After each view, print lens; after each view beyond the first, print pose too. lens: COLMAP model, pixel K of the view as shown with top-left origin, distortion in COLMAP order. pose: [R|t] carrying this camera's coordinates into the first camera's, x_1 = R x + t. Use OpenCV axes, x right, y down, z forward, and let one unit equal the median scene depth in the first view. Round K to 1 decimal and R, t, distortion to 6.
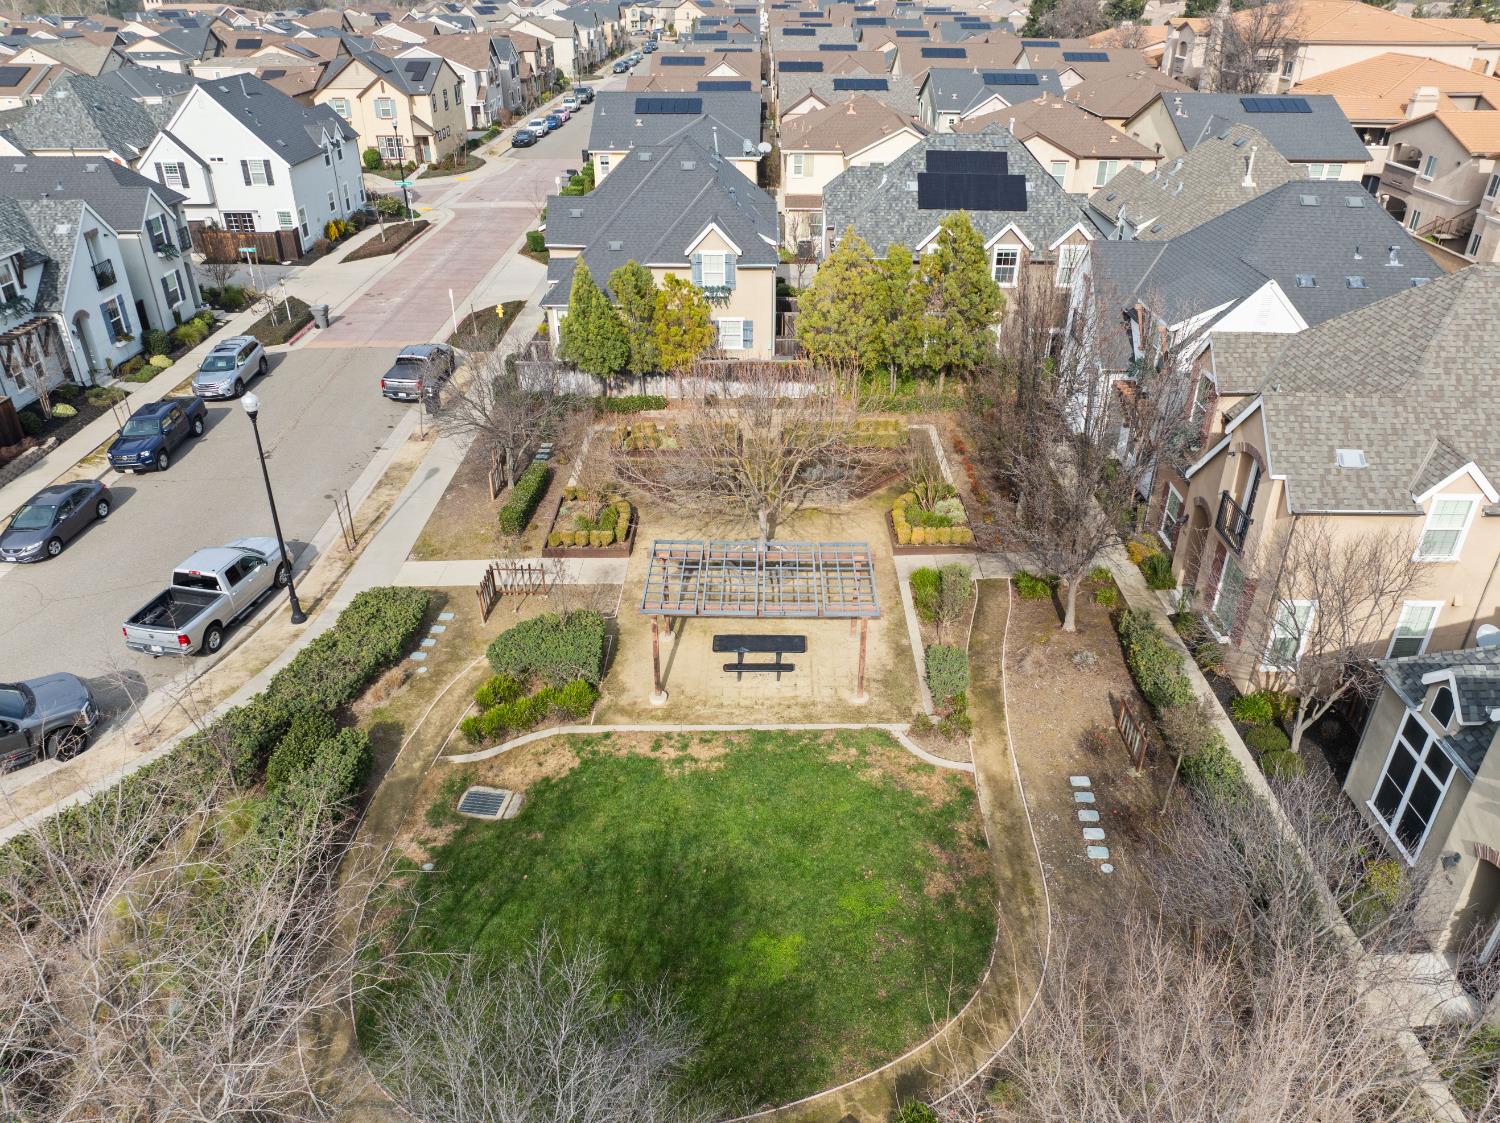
lens RADIAL K [[1060.9, 0, 750.6], [0, 1060.9, 552.2], [0, 0, 1]] dist [-0.045398, 0.014655]
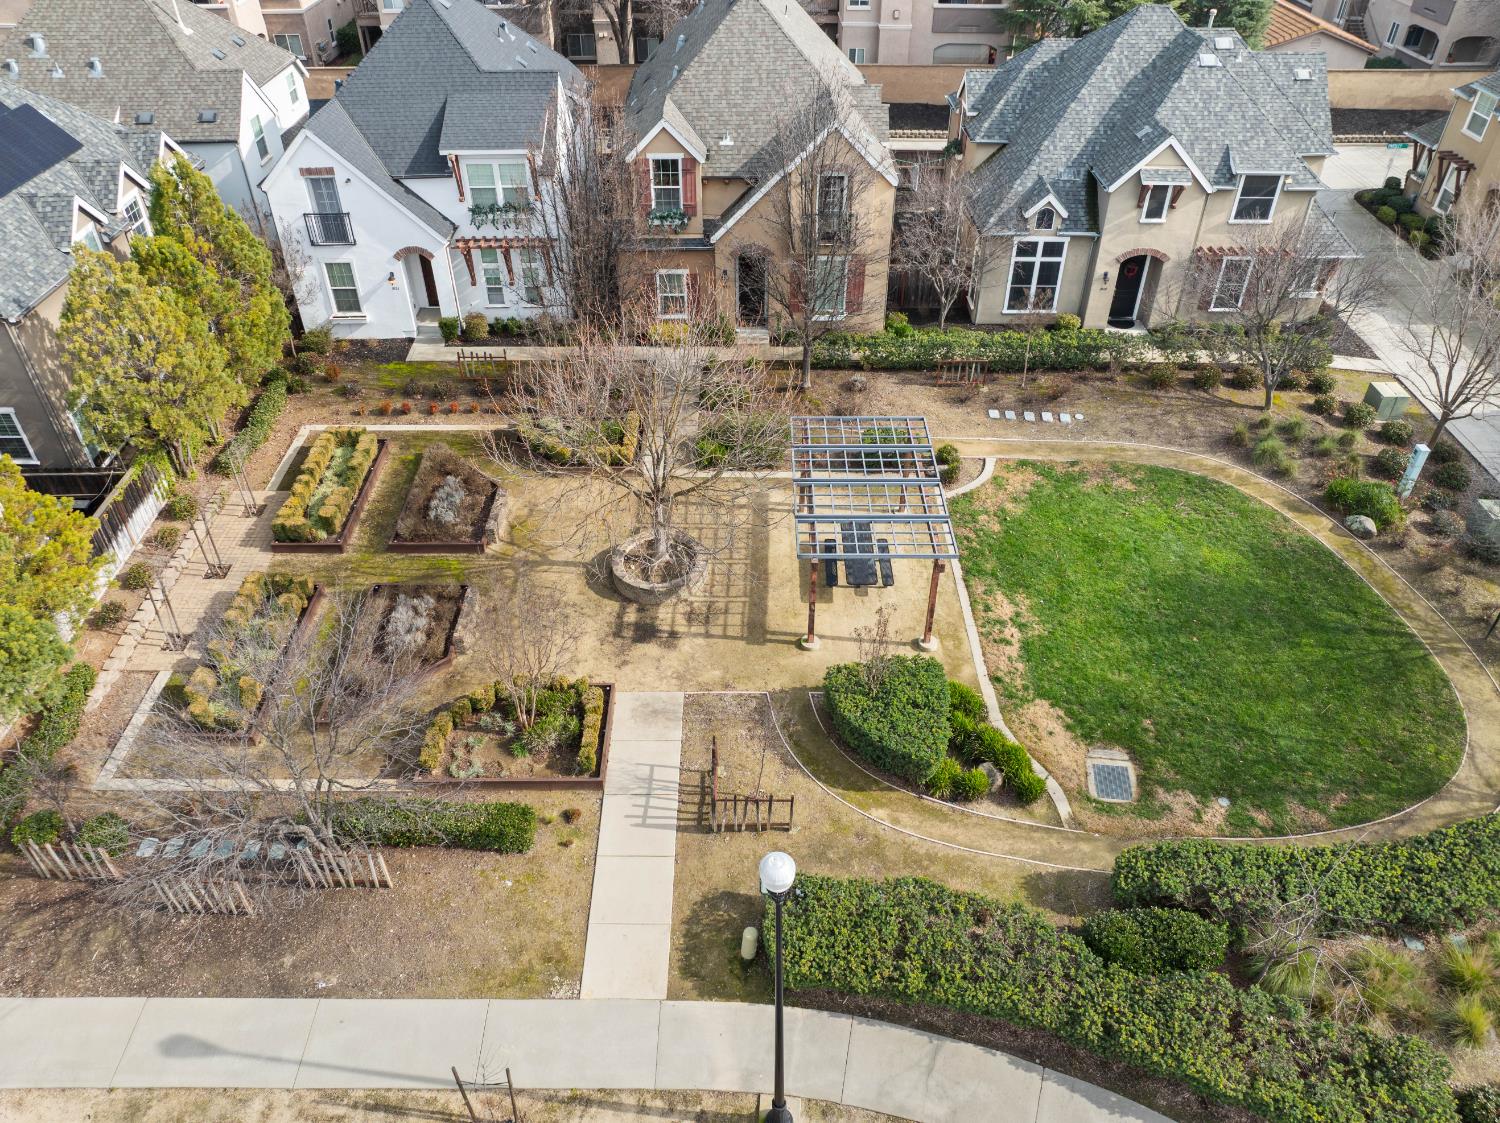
lens RADIAL K [[1060.9, 0, 755.1], [0, 1060.9, 561.6], [0, 0, 1]] dist [-0.045398, 0.014655]
pose [[-0.021750, -0.629023, 0.777082, -0.804586], [0.491579, 0.670089, 0.556175, -0.528586], [-0.870561, 0.394094, 0.294640, 0.890692]]
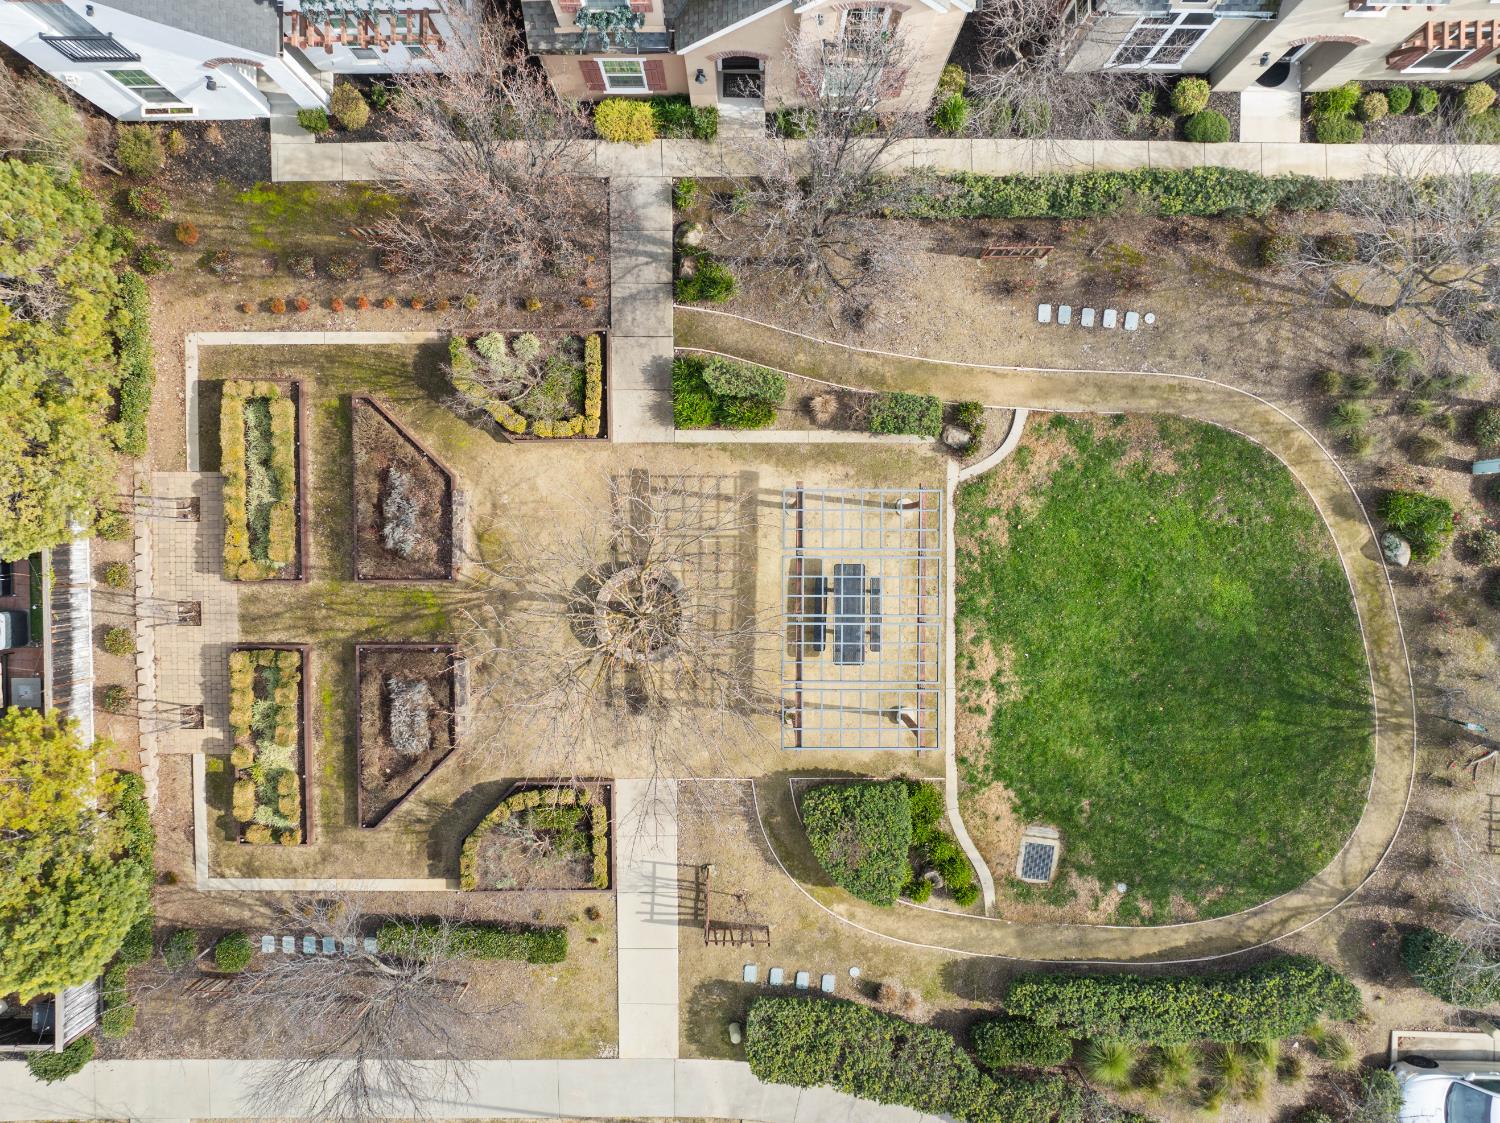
lens RADIAL K [[1060.9, 0, 764.4], [0, 1060.9, 557.9], [0, 0, 1]] dist [-0.045398, 0.014655]
pose [[-0.014079, -0.999701, -0.020015, 0.084085], [0.486695, -0.024337, 0.873233, -0.819358], [-0.873459, 0.002553, 0.486891, 0.686855]]
